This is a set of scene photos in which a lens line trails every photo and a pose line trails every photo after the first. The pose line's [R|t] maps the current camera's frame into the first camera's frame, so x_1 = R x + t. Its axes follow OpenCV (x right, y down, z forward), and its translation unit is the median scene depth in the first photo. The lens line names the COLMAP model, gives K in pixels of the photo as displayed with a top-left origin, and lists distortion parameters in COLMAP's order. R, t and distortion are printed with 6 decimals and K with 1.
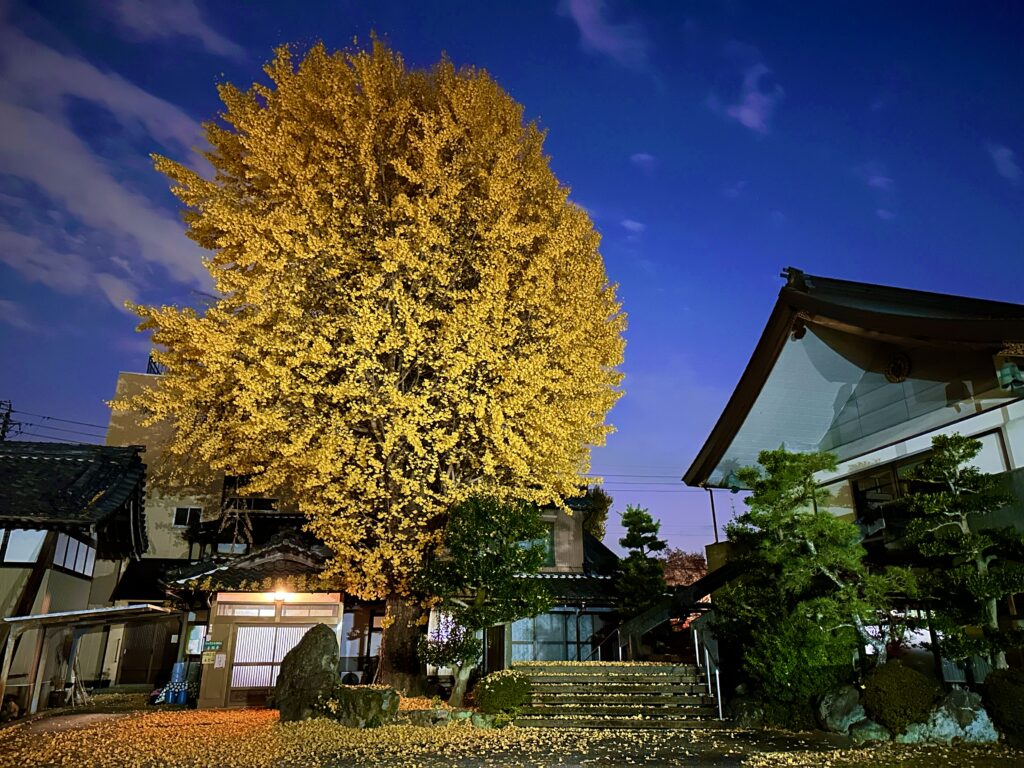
lens RADIAL K [[740.4, 0, 508.2], [0, 740.4, 366.4], [0, 0, 1]] dist [0.005417, -0.010692]
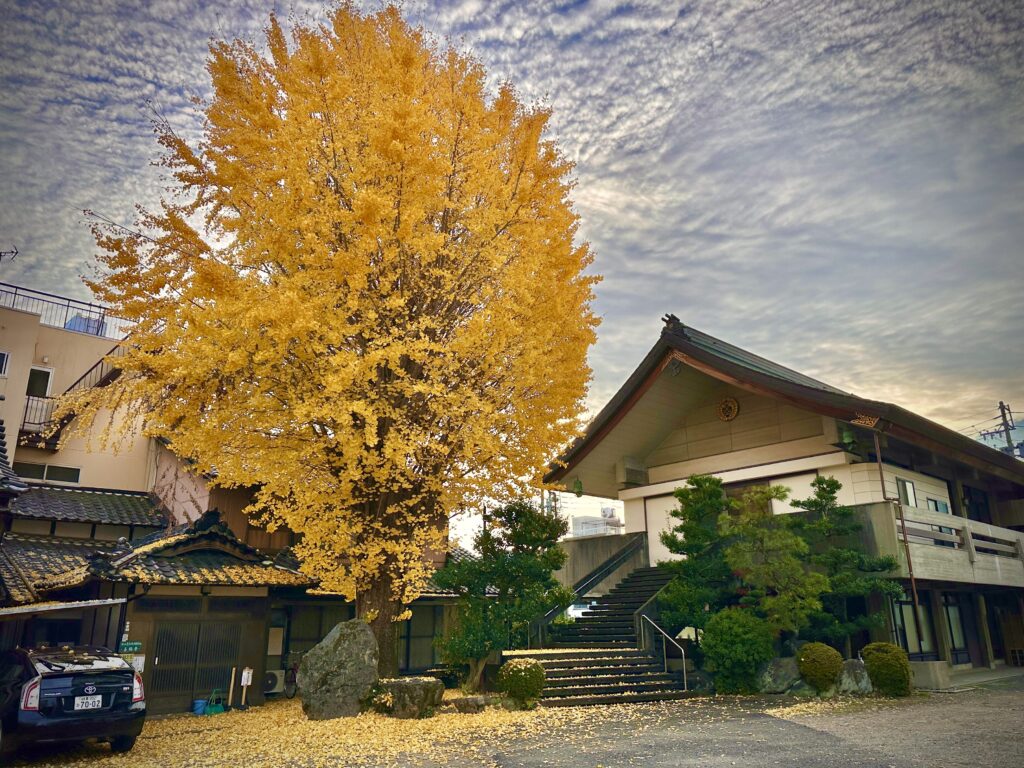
lens RADIAL K [[795.9, 0, 557.1], [0, 795.9, 358.4], [0, 0, 1]] dist [0.017576, -0.015963]
pose [[0.854879, 0.149144, 0.496929, -0.414765], [-0.161391, 0.986717, -0.018501, -0.011739], [-0.493088, -0.064383, 0.867594, -0.018514]]
